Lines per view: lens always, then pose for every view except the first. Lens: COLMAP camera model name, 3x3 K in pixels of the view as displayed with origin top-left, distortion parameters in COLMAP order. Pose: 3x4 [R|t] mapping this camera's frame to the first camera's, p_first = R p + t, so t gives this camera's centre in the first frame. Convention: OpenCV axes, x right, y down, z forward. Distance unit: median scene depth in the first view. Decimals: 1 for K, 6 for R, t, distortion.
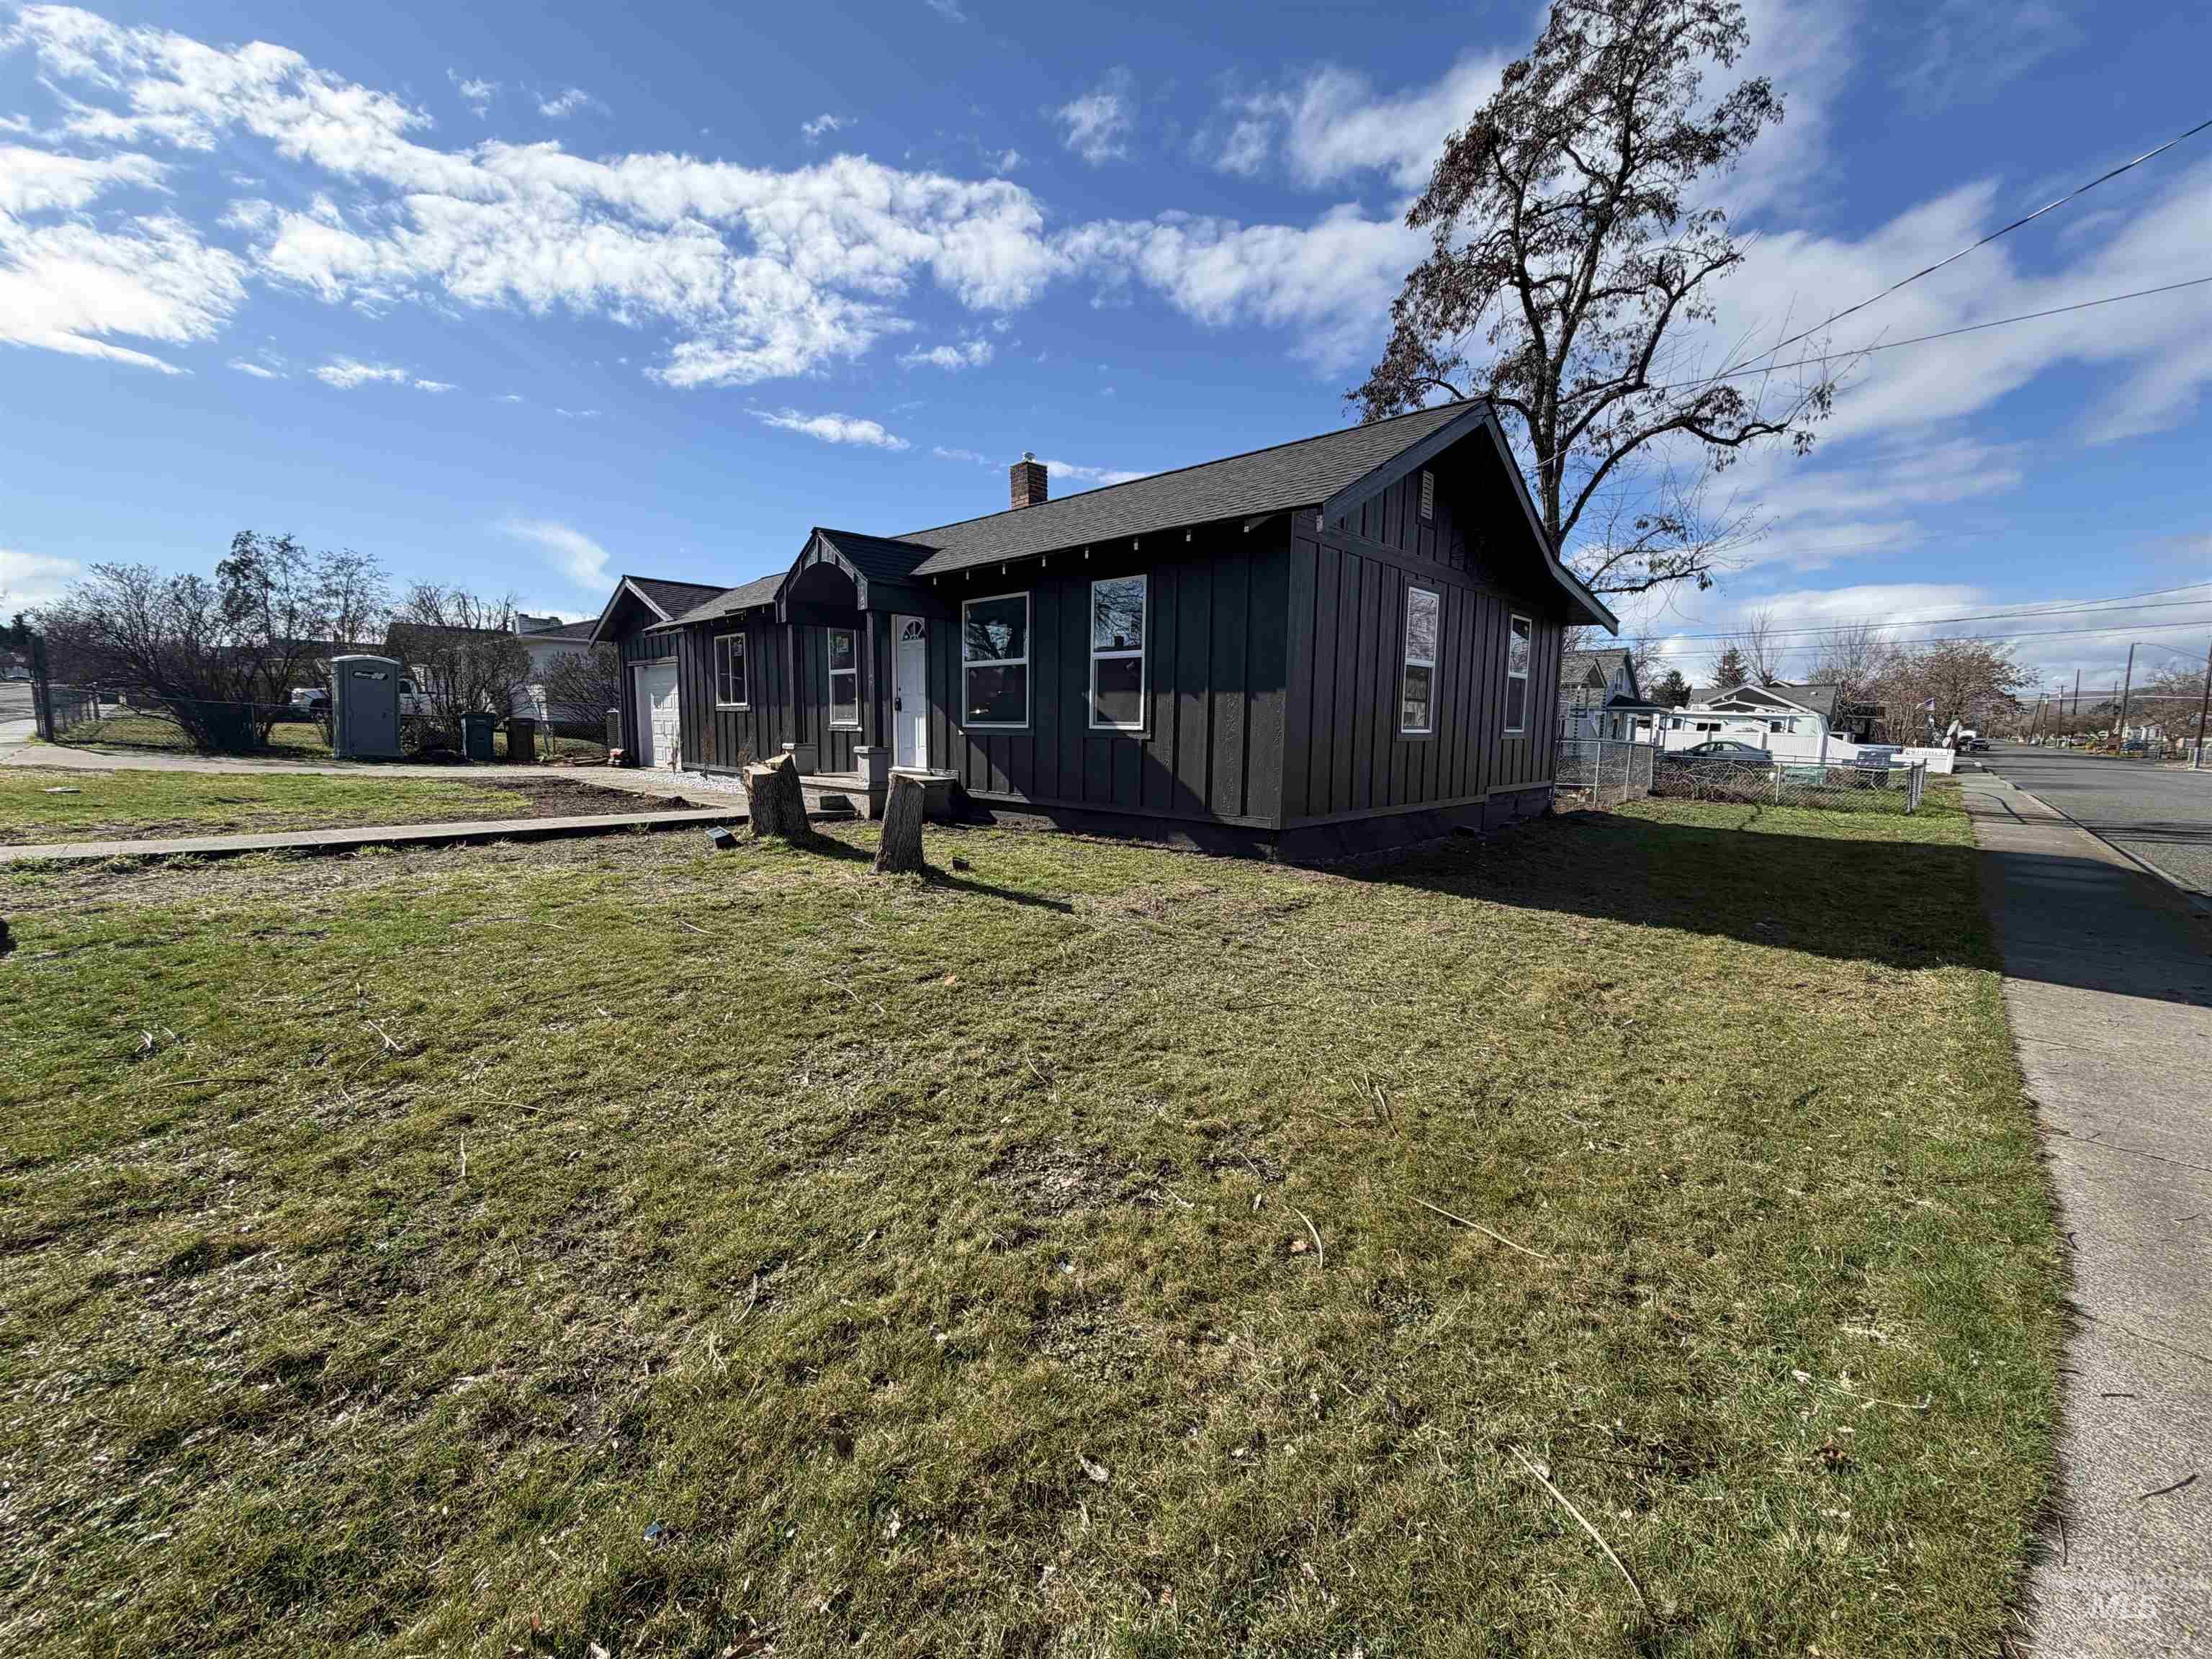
lens RADIAL K [[879.0, 0, 1106.0], [0, 879.0, 829.5], [0, 0, 1]] dist [0.001027, -0.000078]
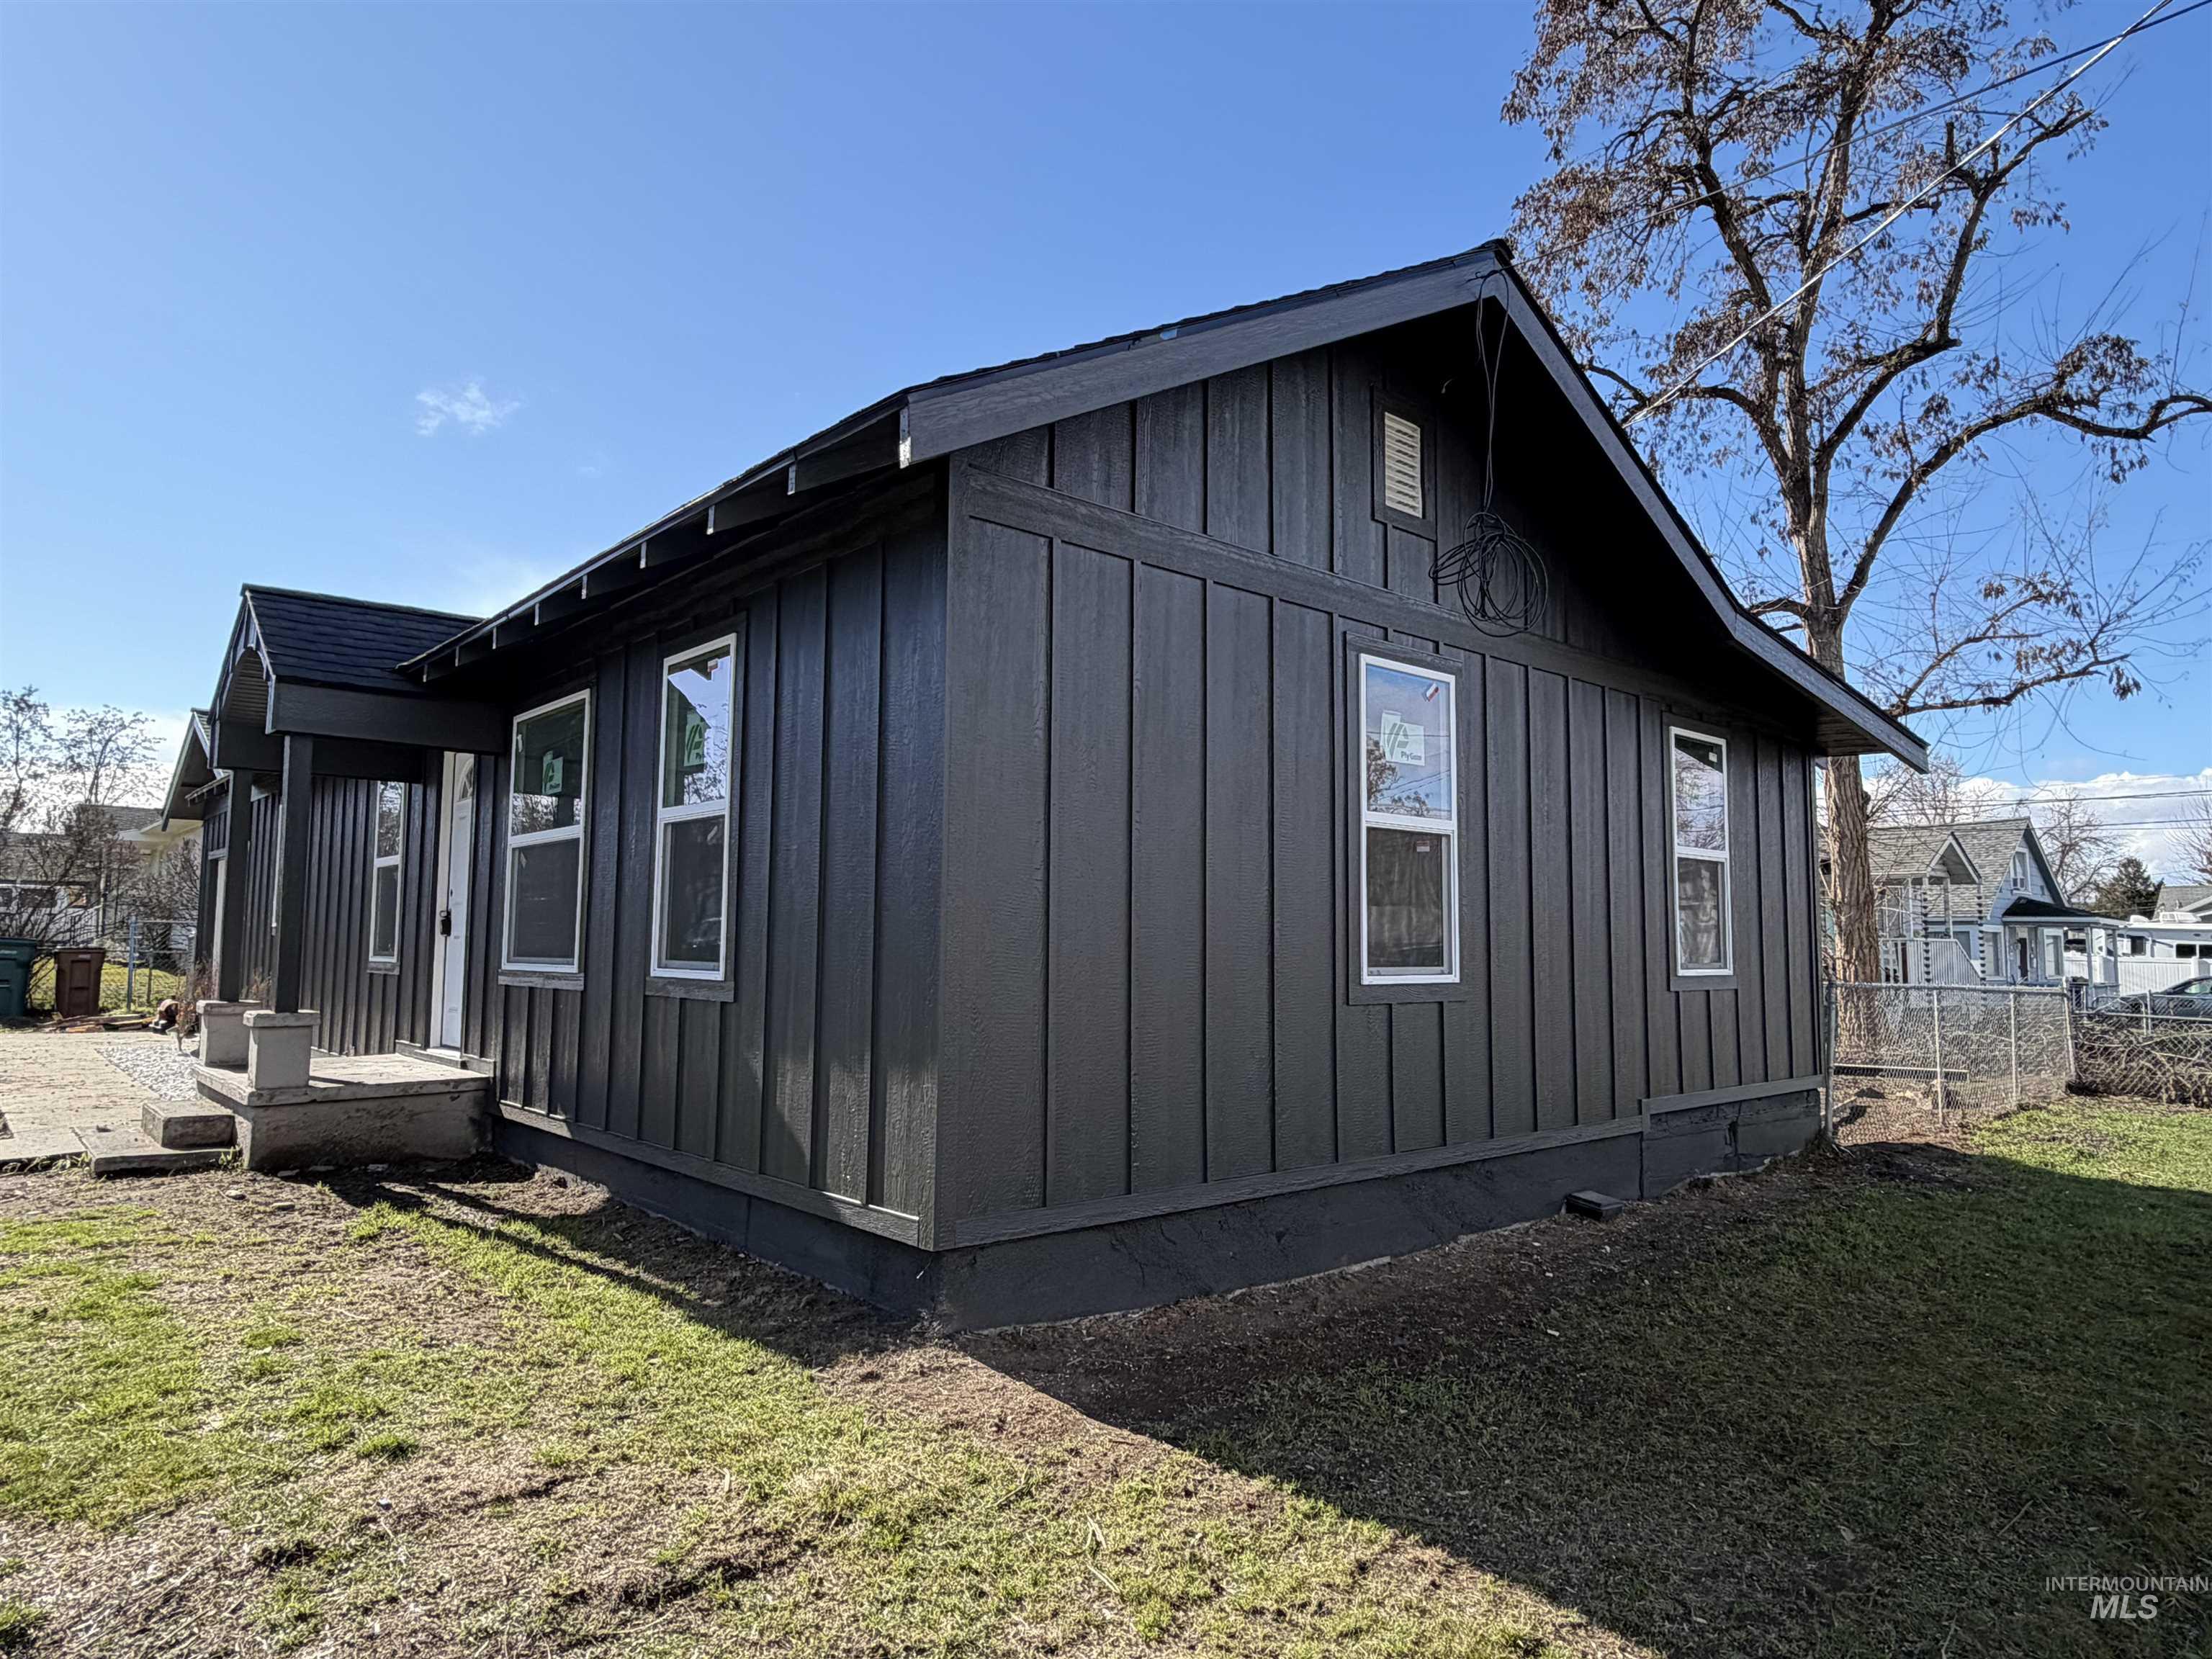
lens RADIAL K [[1343.8, 0, 1106.0], [0, 1343.8, 829.5], [0, 0, 1]] dist [0.002734, 0.001346]
pose [[0.996315, -0.011373, -0.085012, 0.134850], [-0.006334, 0.978707, -0.205164, -0.024641], [0.085535, 0.204946, 0.975029, 0.171218]]
